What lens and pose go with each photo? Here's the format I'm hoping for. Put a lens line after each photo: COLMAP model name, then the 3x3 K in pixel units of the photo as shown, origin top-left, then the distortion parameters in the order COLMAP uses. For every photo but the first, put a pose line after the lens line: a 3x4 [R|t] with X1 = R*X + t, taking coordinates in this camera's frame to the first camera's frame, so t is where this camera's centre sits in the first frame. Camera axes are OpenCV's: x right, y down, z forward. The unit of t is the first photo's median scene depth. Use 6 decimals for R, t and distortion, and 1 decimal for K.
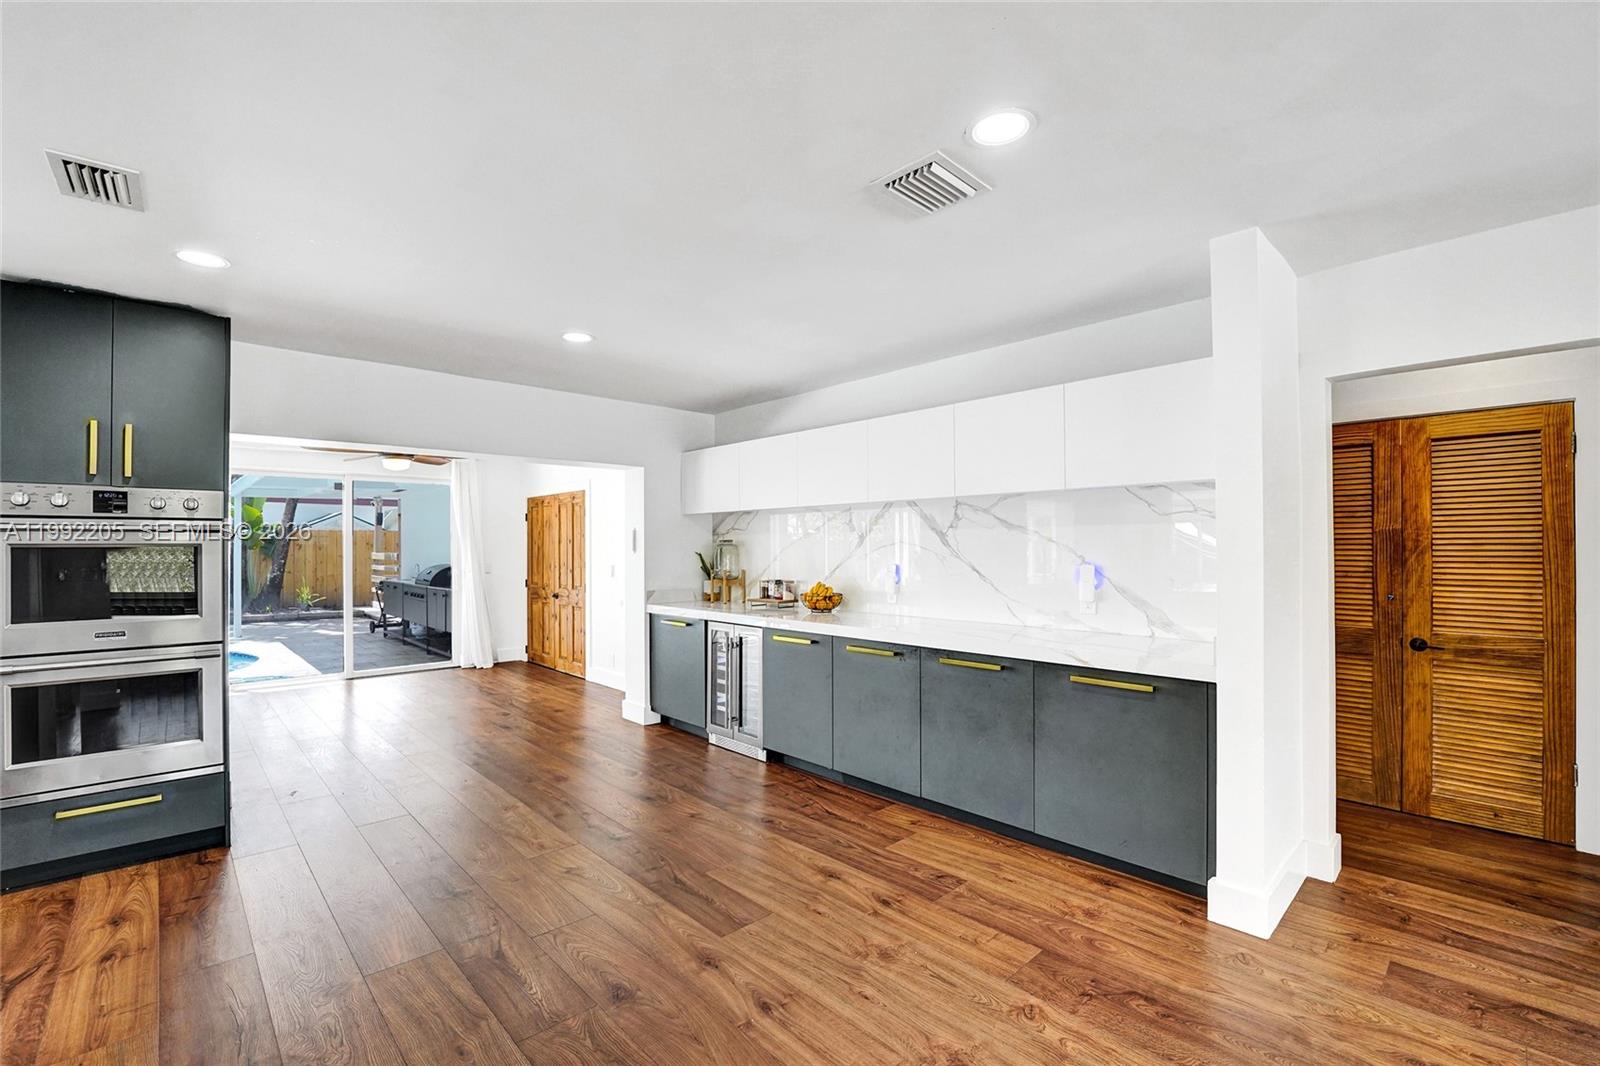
lens RADIAL K [[689.2, 0, 803.6], [0, 689.2, 540.9], [0, 0, 1]] dist [-0.030338, 0.002820]
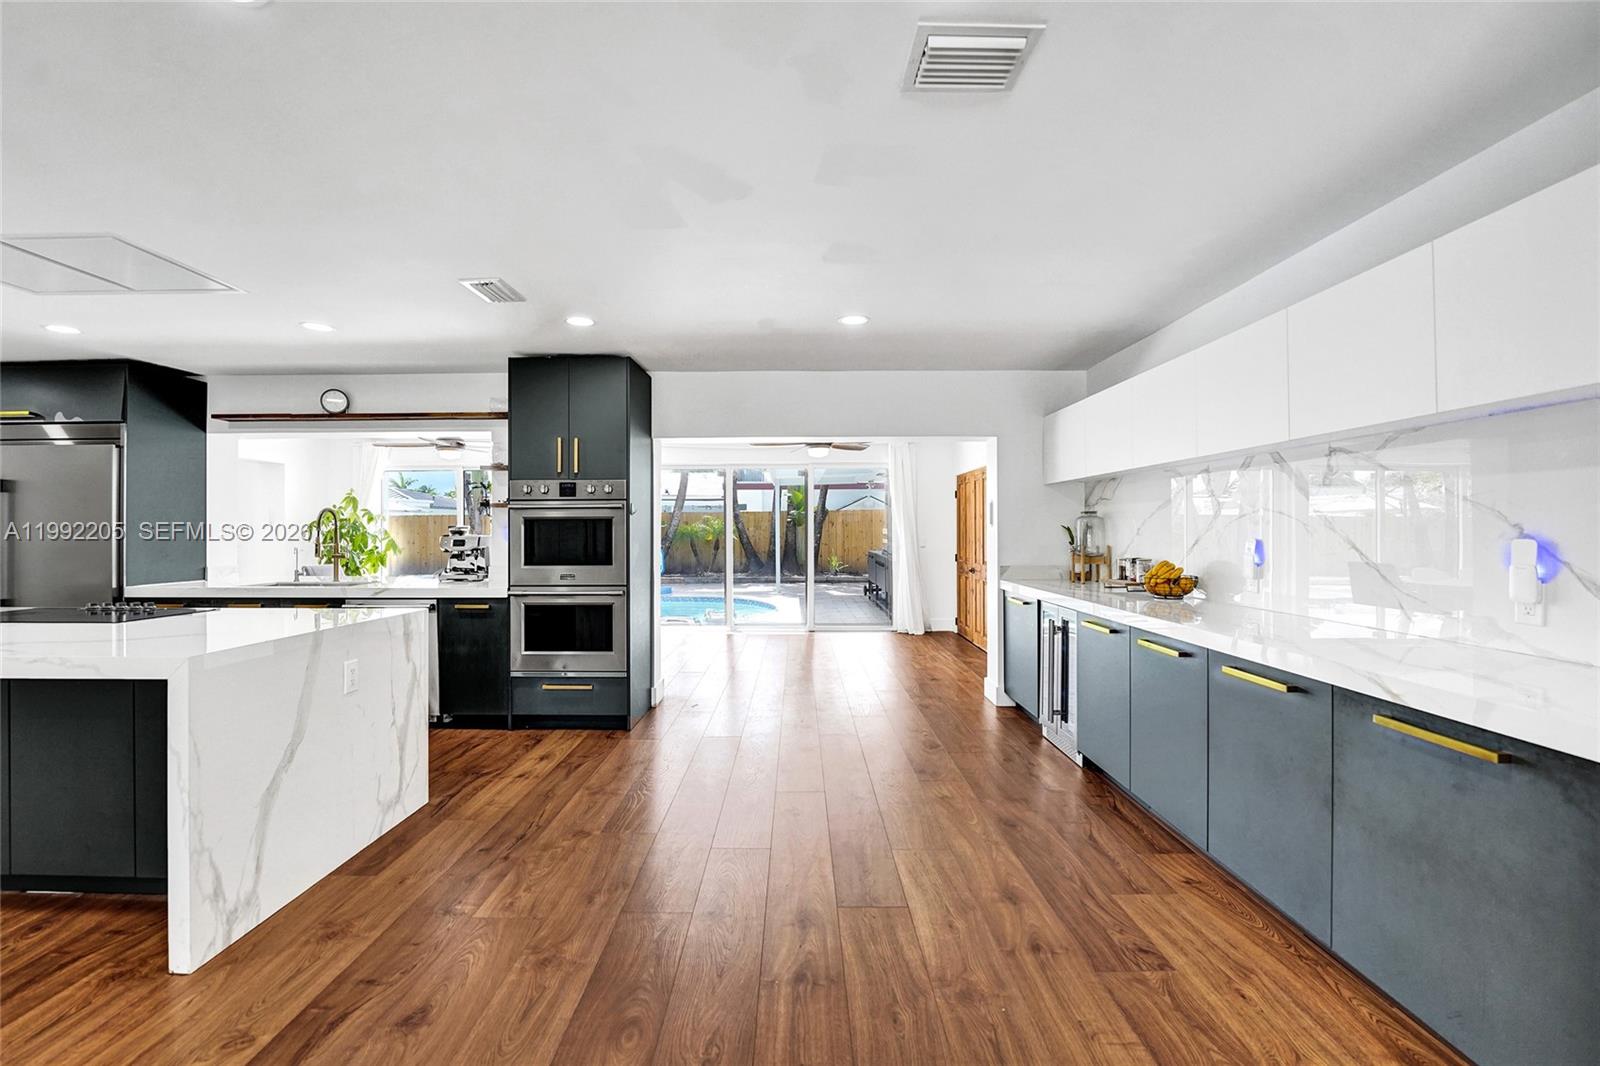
lens RADIAL K [[689.2, 0, 761.1], [0, 689.2, 521.0], [0, 0, 1]] dist [-0.030338, 0.002820]
pose [[0.721461, -0.004661, -0.692440, 0.254380], [0.006261, 0.999980, -0.000208, 0.011212], [0.692427, -0.004185, 0.721476, 0.110236]]
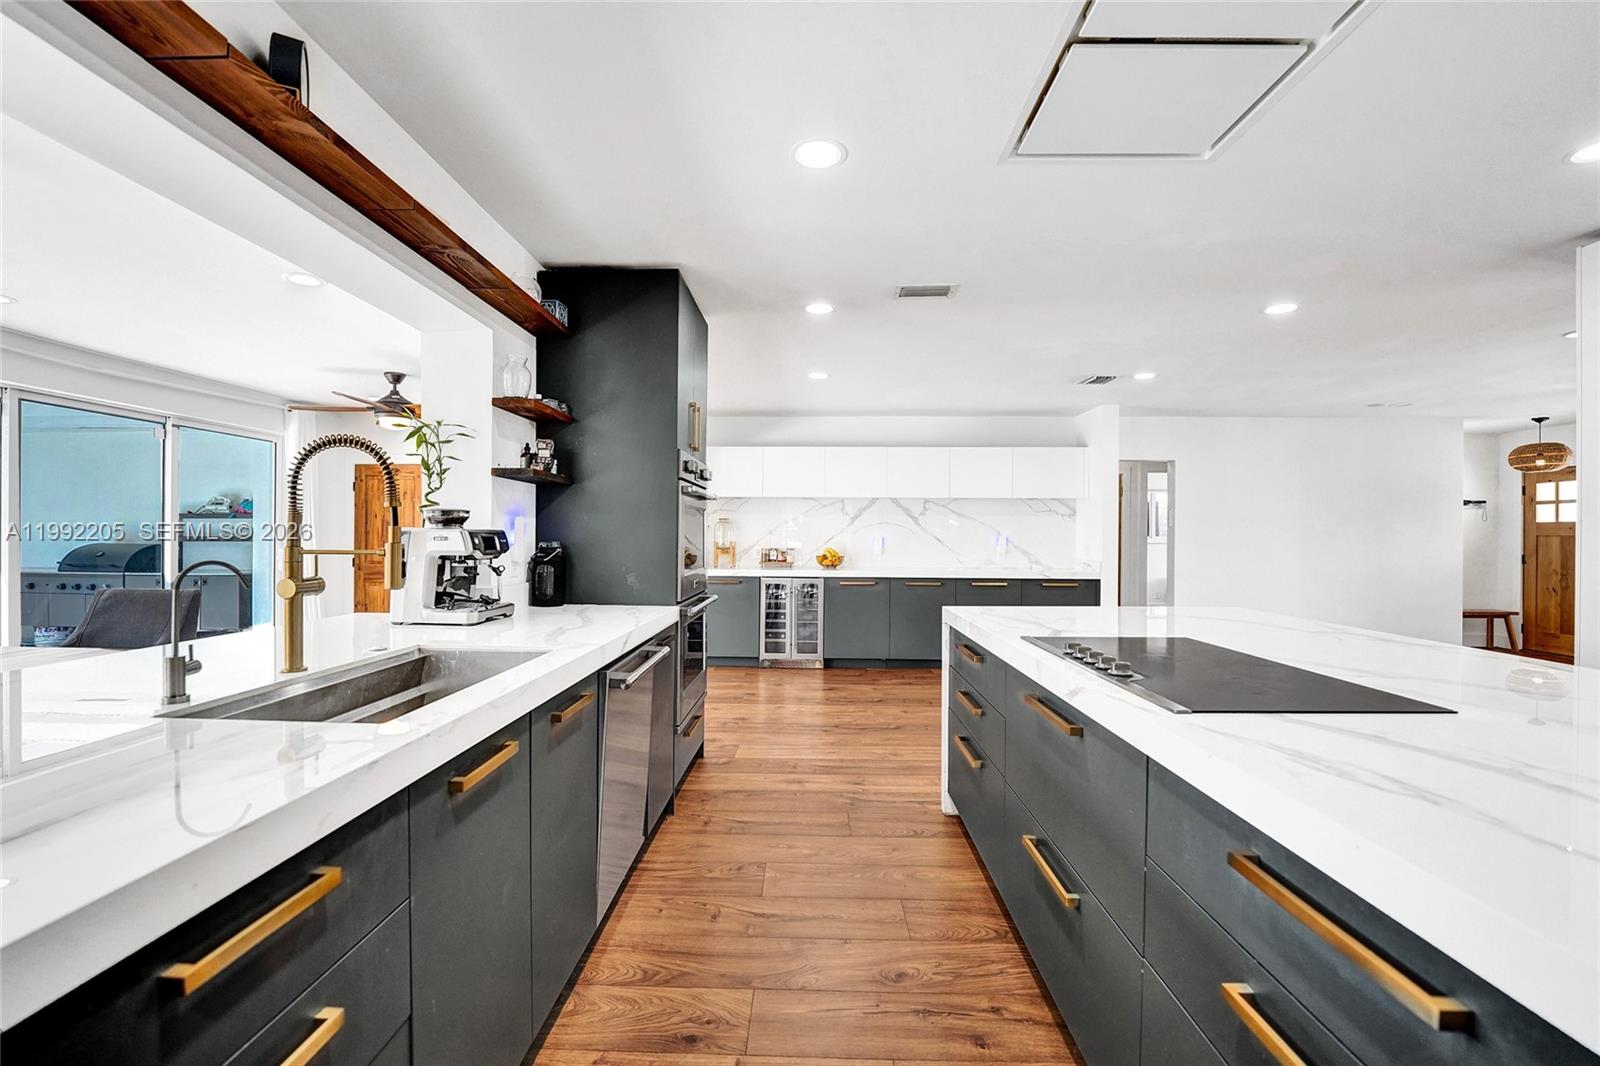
lens RADIAL K [[689.2, 0, 797.0], [0, 689.2, 532.4], [0, 0, 1]] dist [-0.030338, 0.002820]
pose [[0.702684, 0.013994, 0.711364, -1.165650], [-0.016809, 0.999854, -0.003065, 0.033636], [-0.711303, -0.009804, 0.702817, 0.001989]]
